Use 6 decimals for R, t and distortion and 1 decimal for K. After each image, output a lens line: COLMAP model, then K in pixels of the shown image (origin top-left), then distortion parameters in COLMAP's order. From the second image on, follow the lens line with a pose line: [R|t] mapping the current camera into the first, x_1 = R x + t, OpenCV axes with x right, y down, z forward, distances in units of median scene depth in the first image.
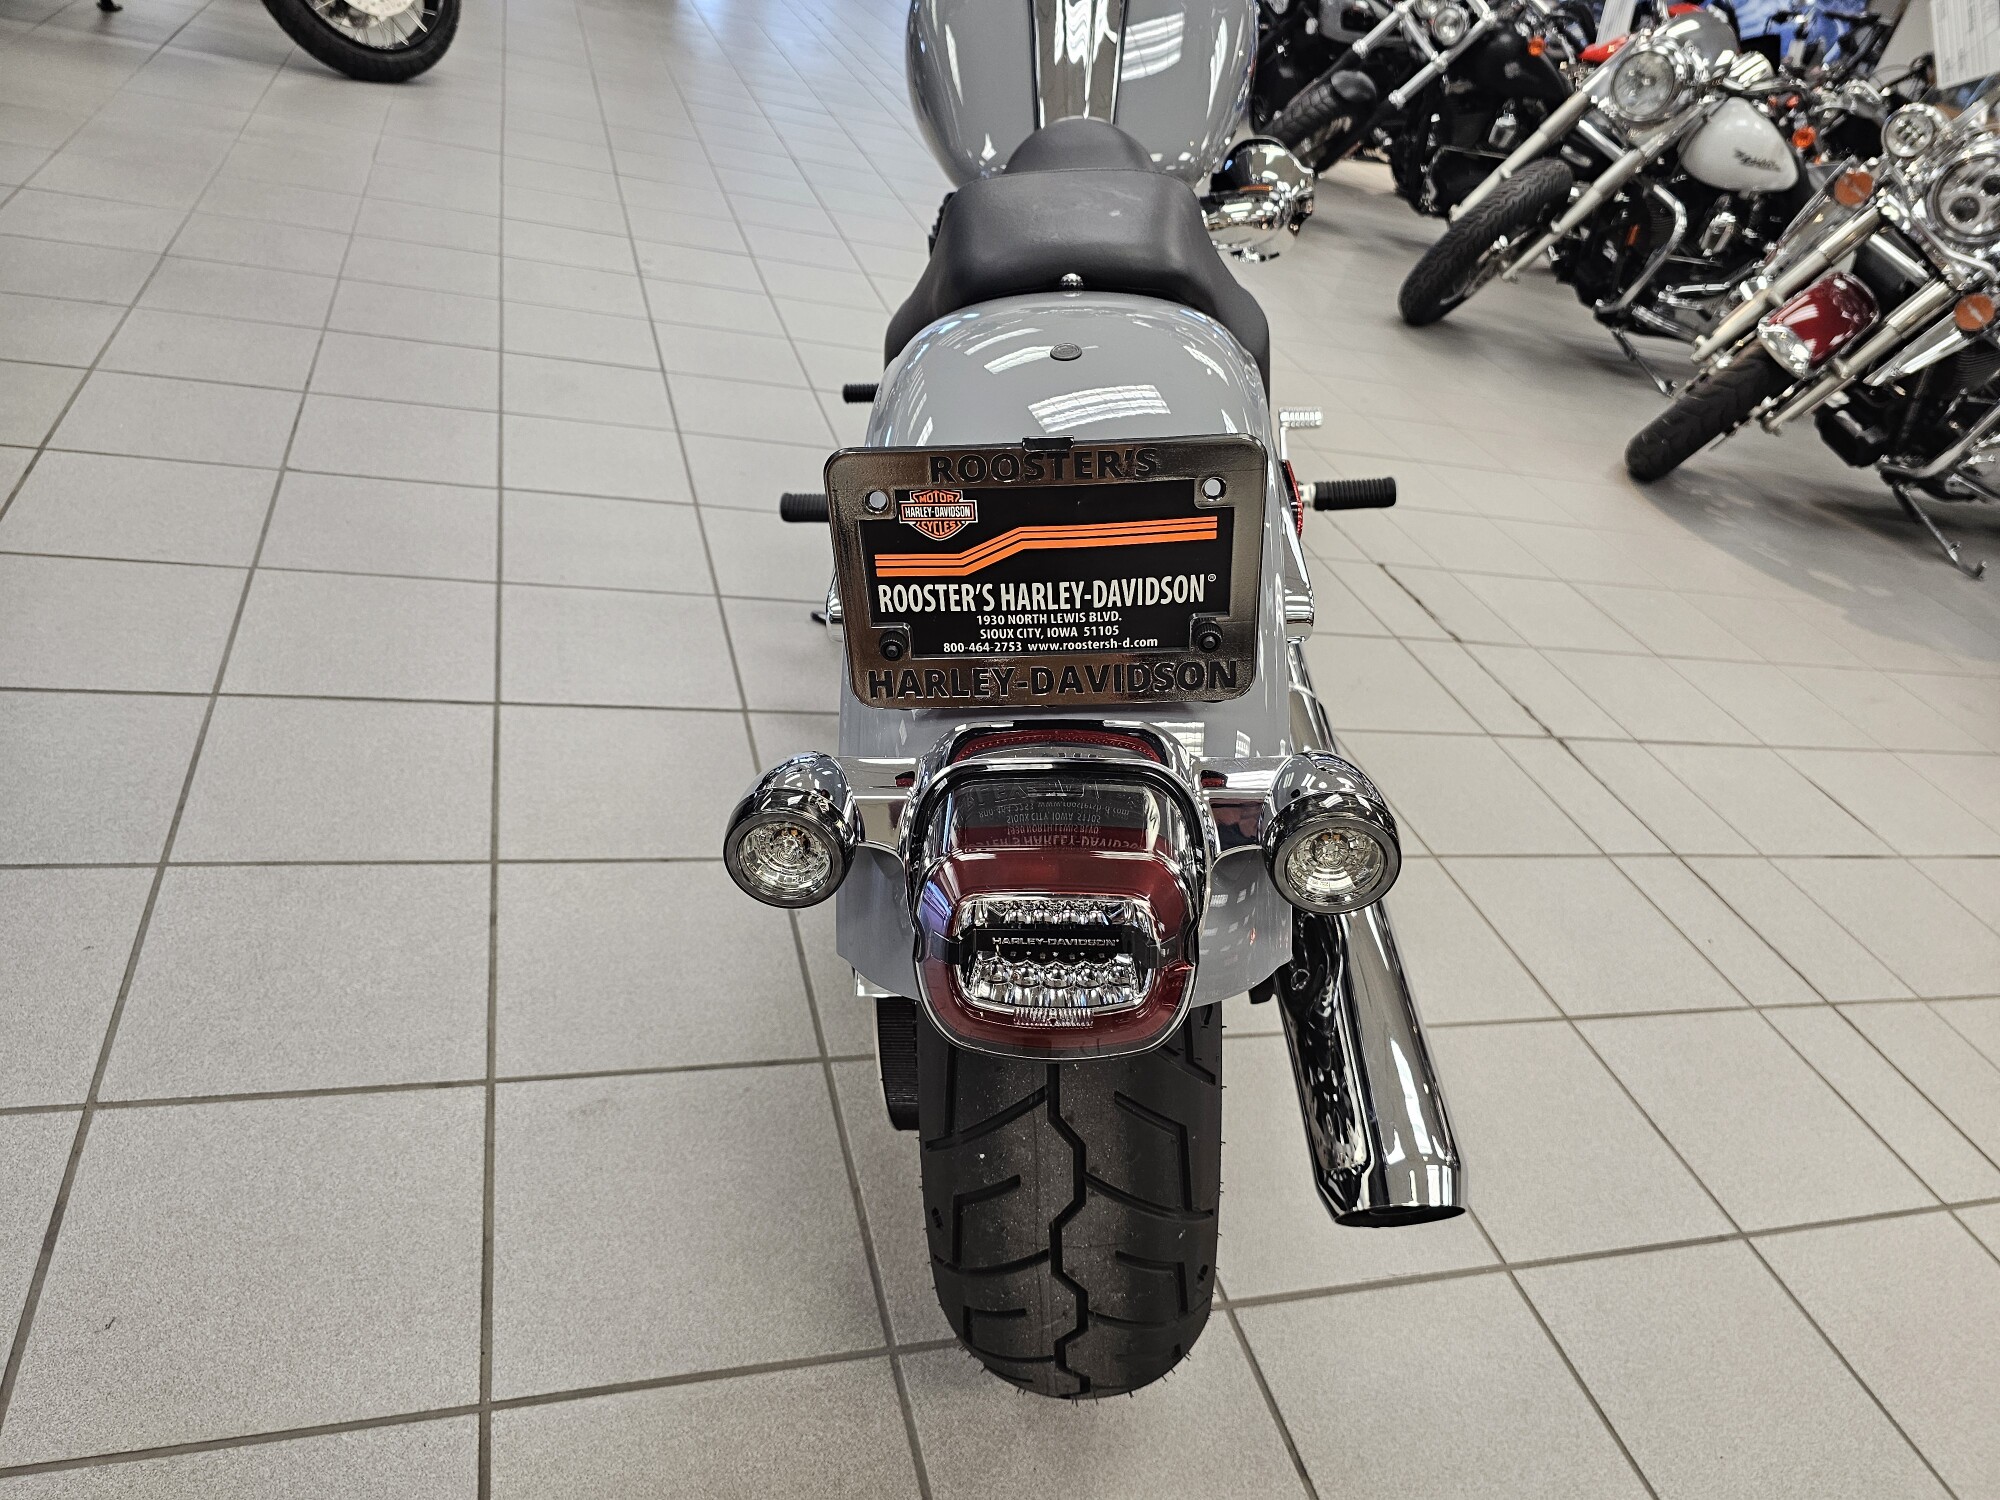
lens RADIAL K [[1334.9, 0, 993.9], [0, 1334.9, 744.6], [0, 0, 1]] dist [0.036630, -0.034855]
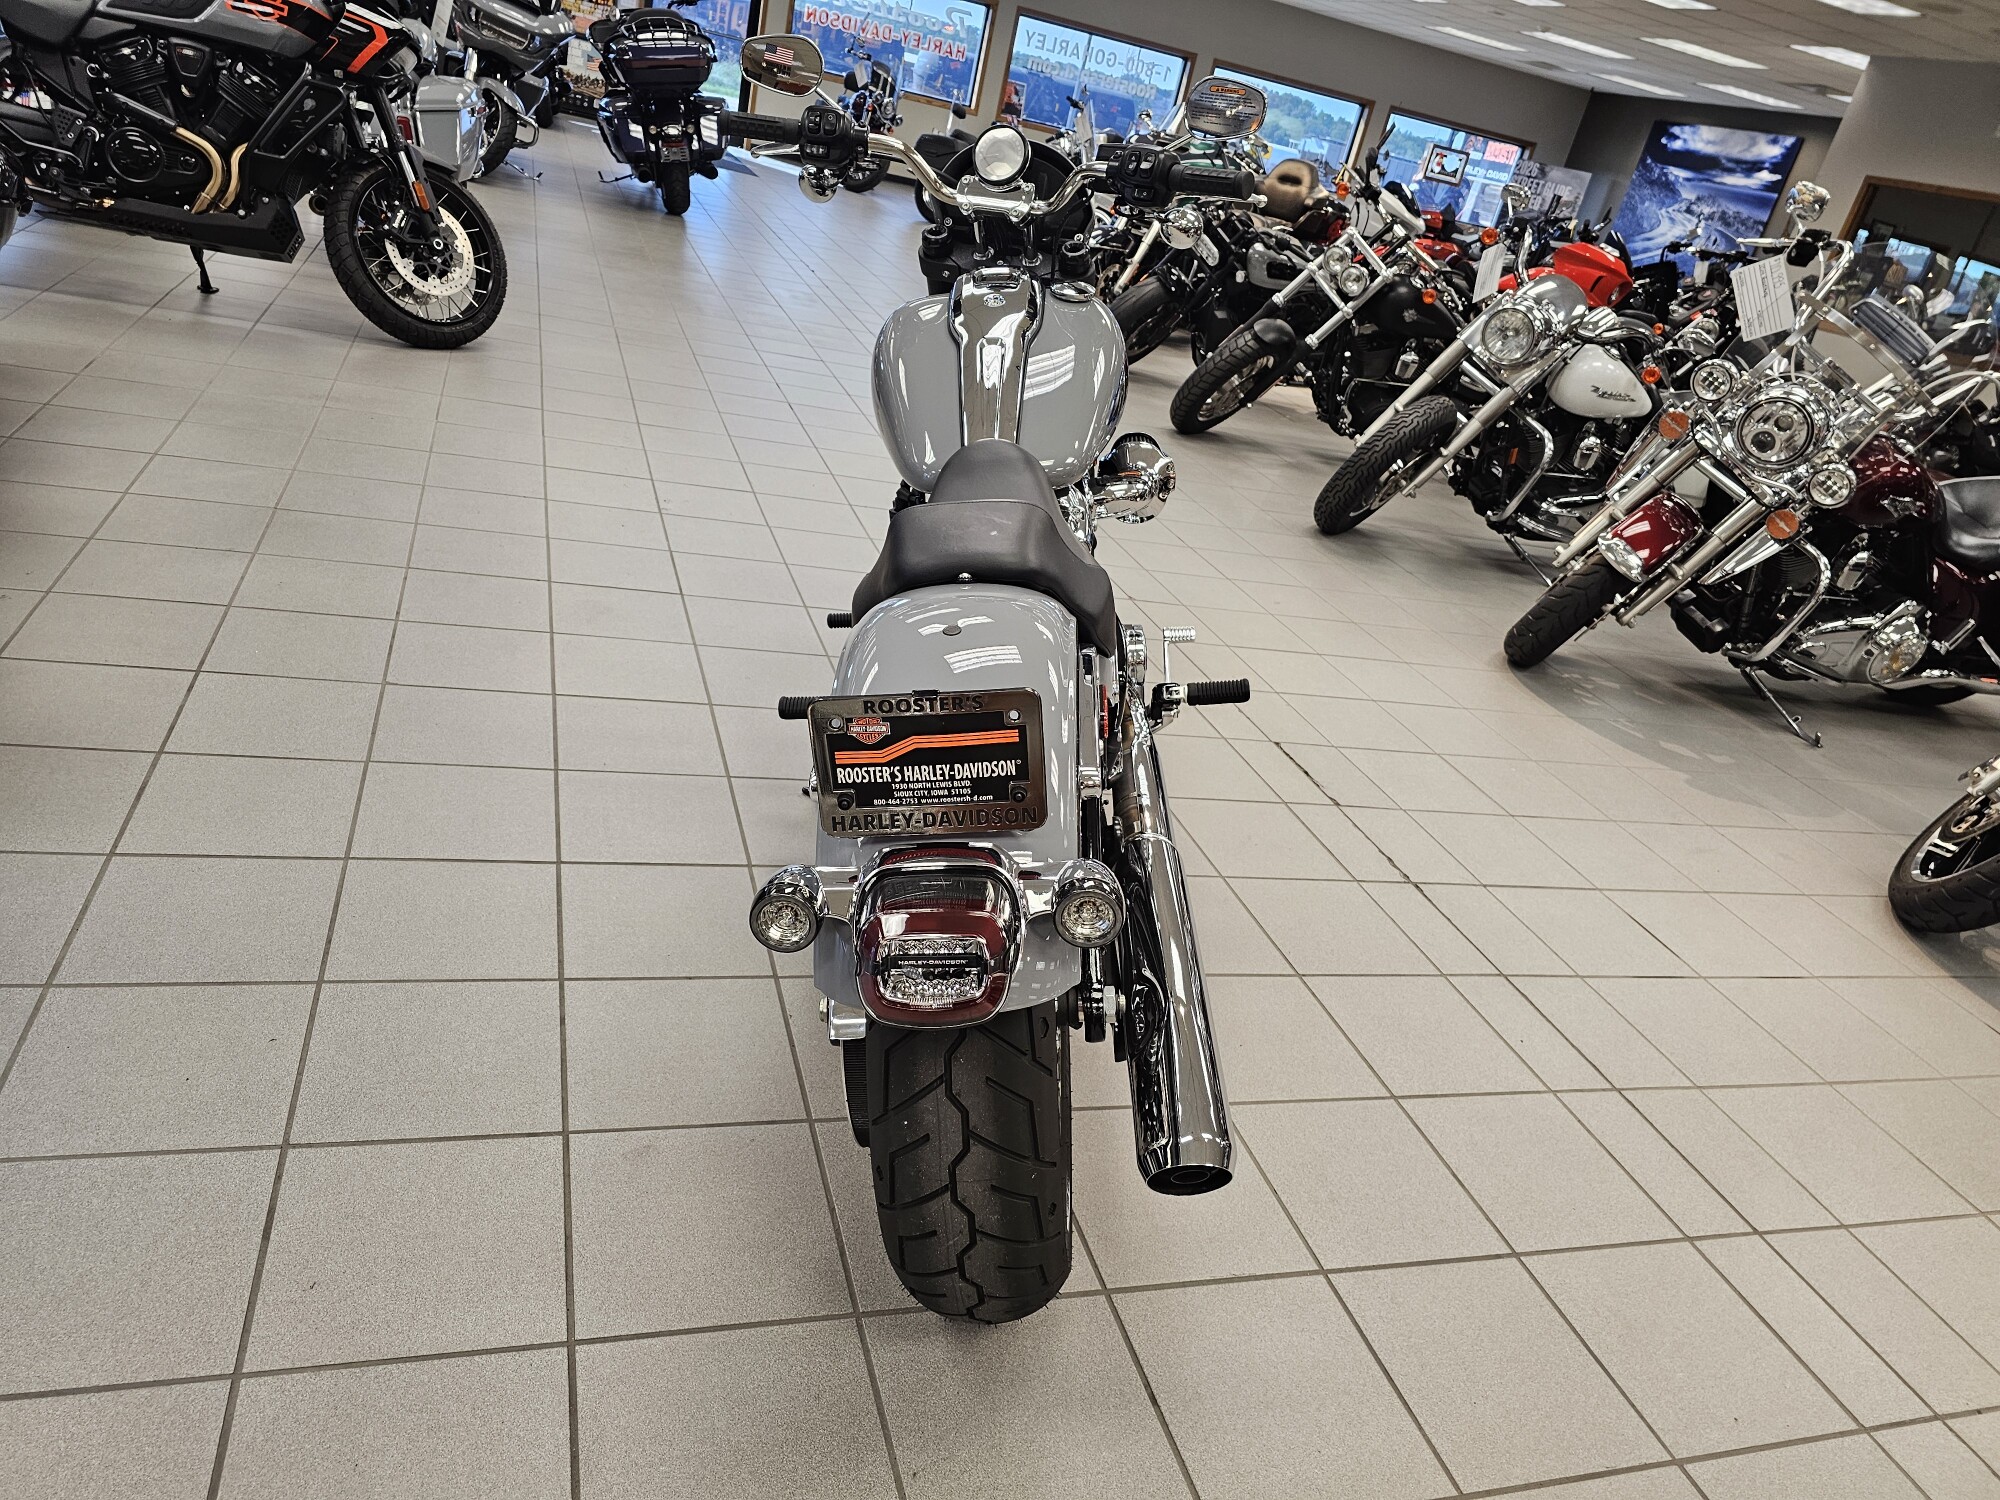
lens RADIAL K [[1327.1, 0, 976.6], [0, 1327.1, 749.2], [0, 0, 1]] dist [0.052518, -0.040542]
pose [[0.999863, -0.015566, -0.005695, 0.037708], [0.014702, 0.991541, -0.128960, 0.029777], [0.007654, 0.128858, 0.991633, -0.260860]]
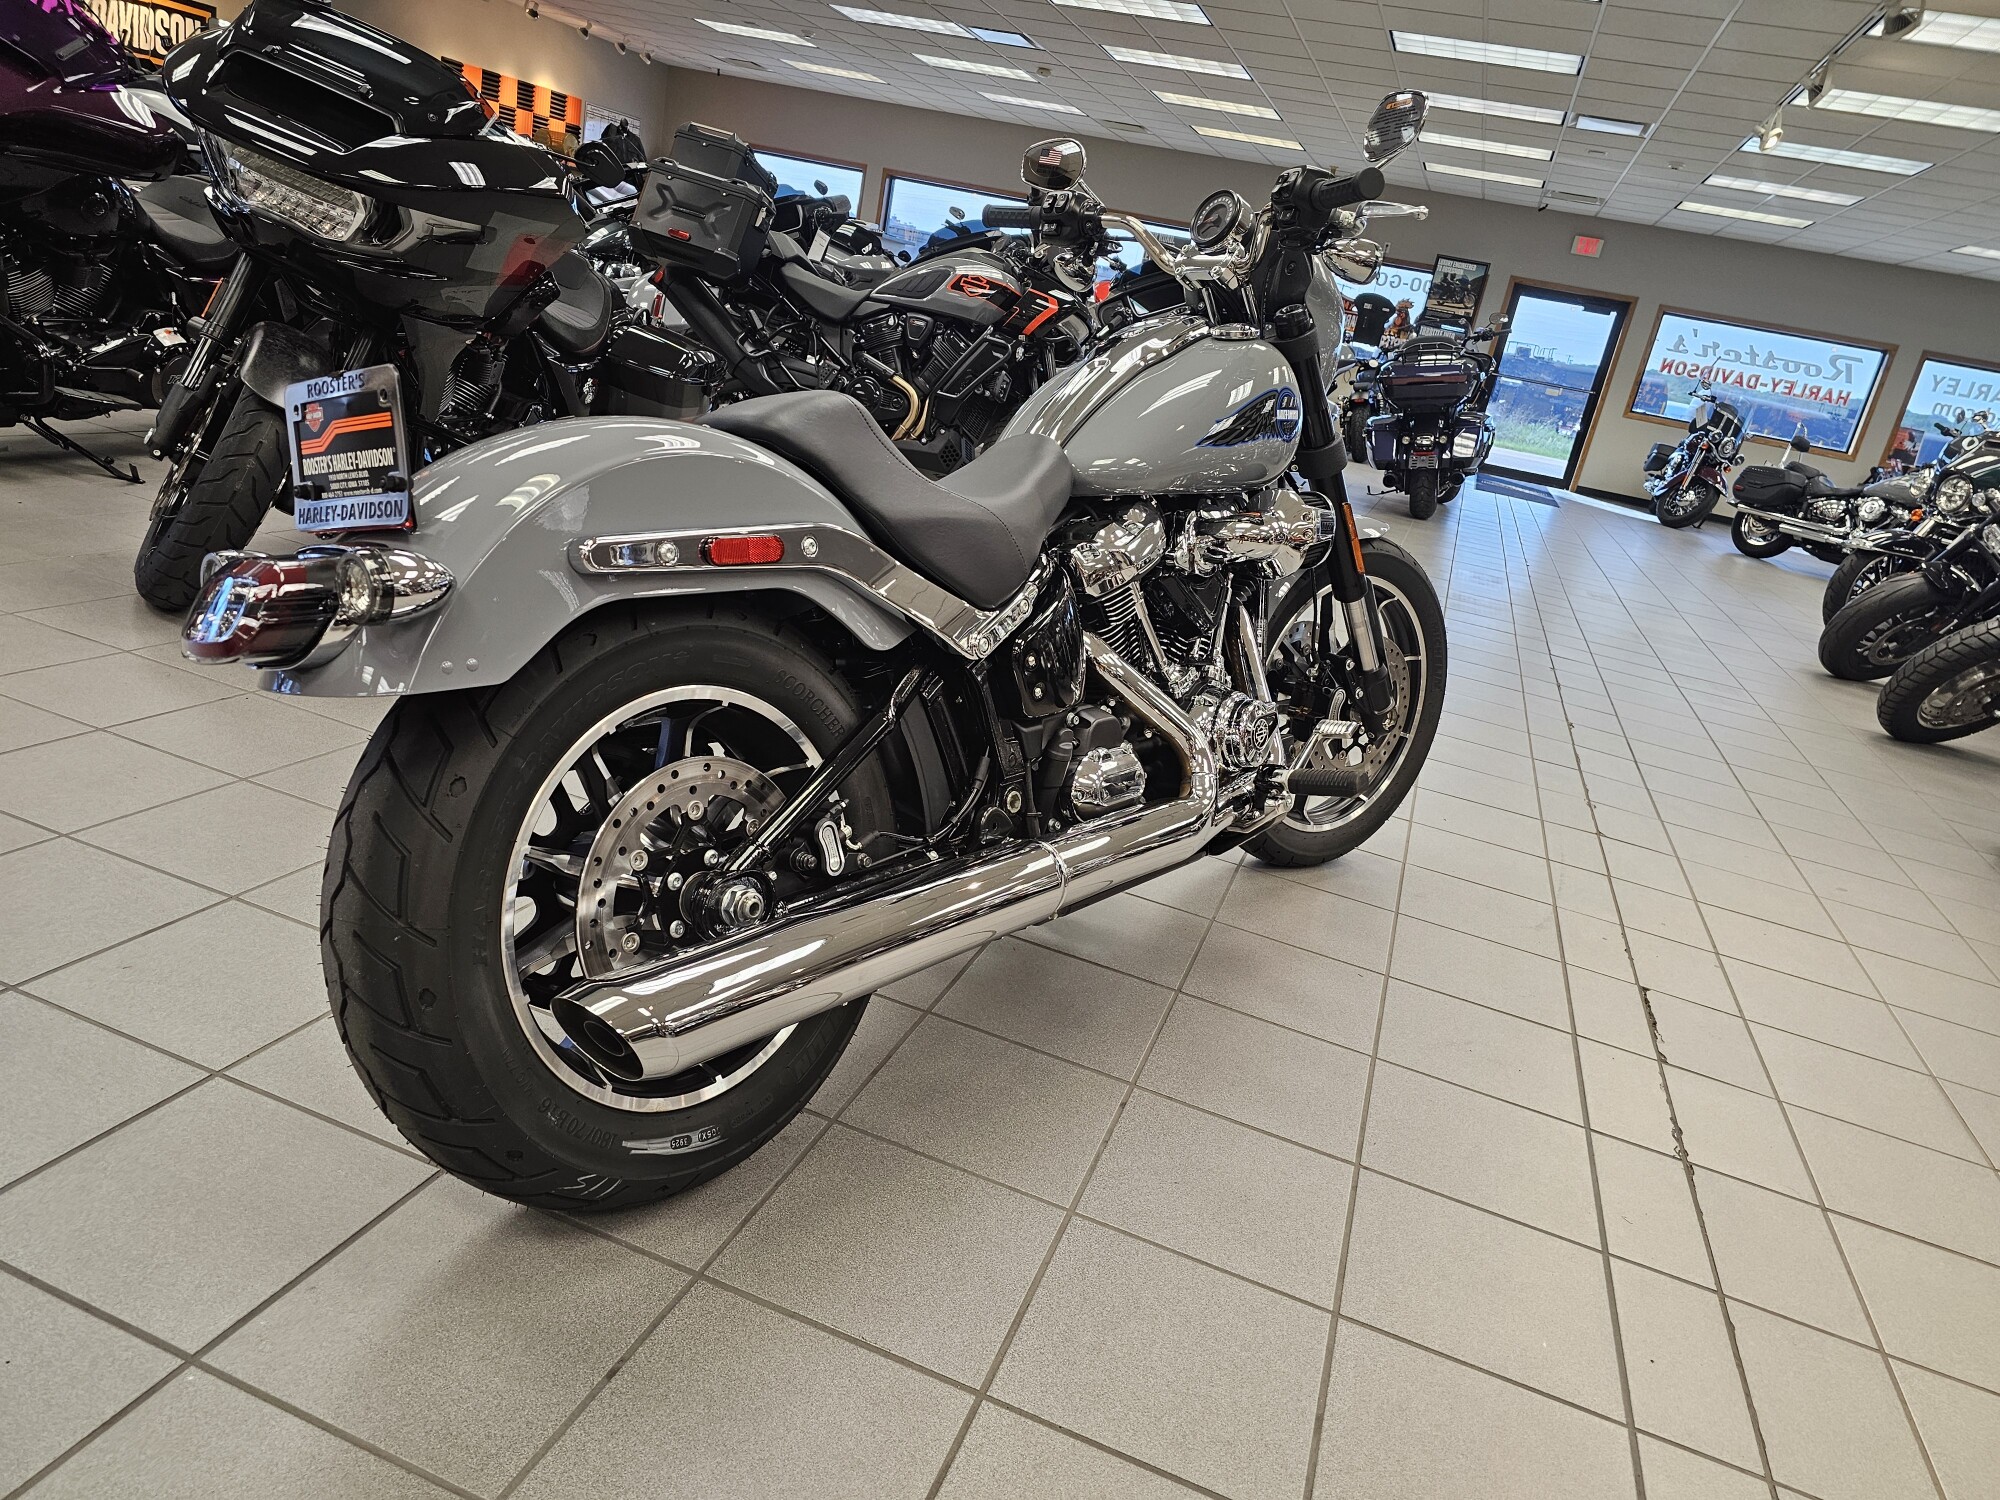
lens RADIAL K [[1343.4, 0, 1000.0], [0, 1343.4, 750.0], [0, 0, 1]] dist [0.040620, -0.042125]
pose [[0.823017, 0.112040, -0.556858, 0.629448], [-0.314704, 0.906077, -0.282819, 0.167078], [0.472869, 0.408010, 0.780975, 0.037201]]
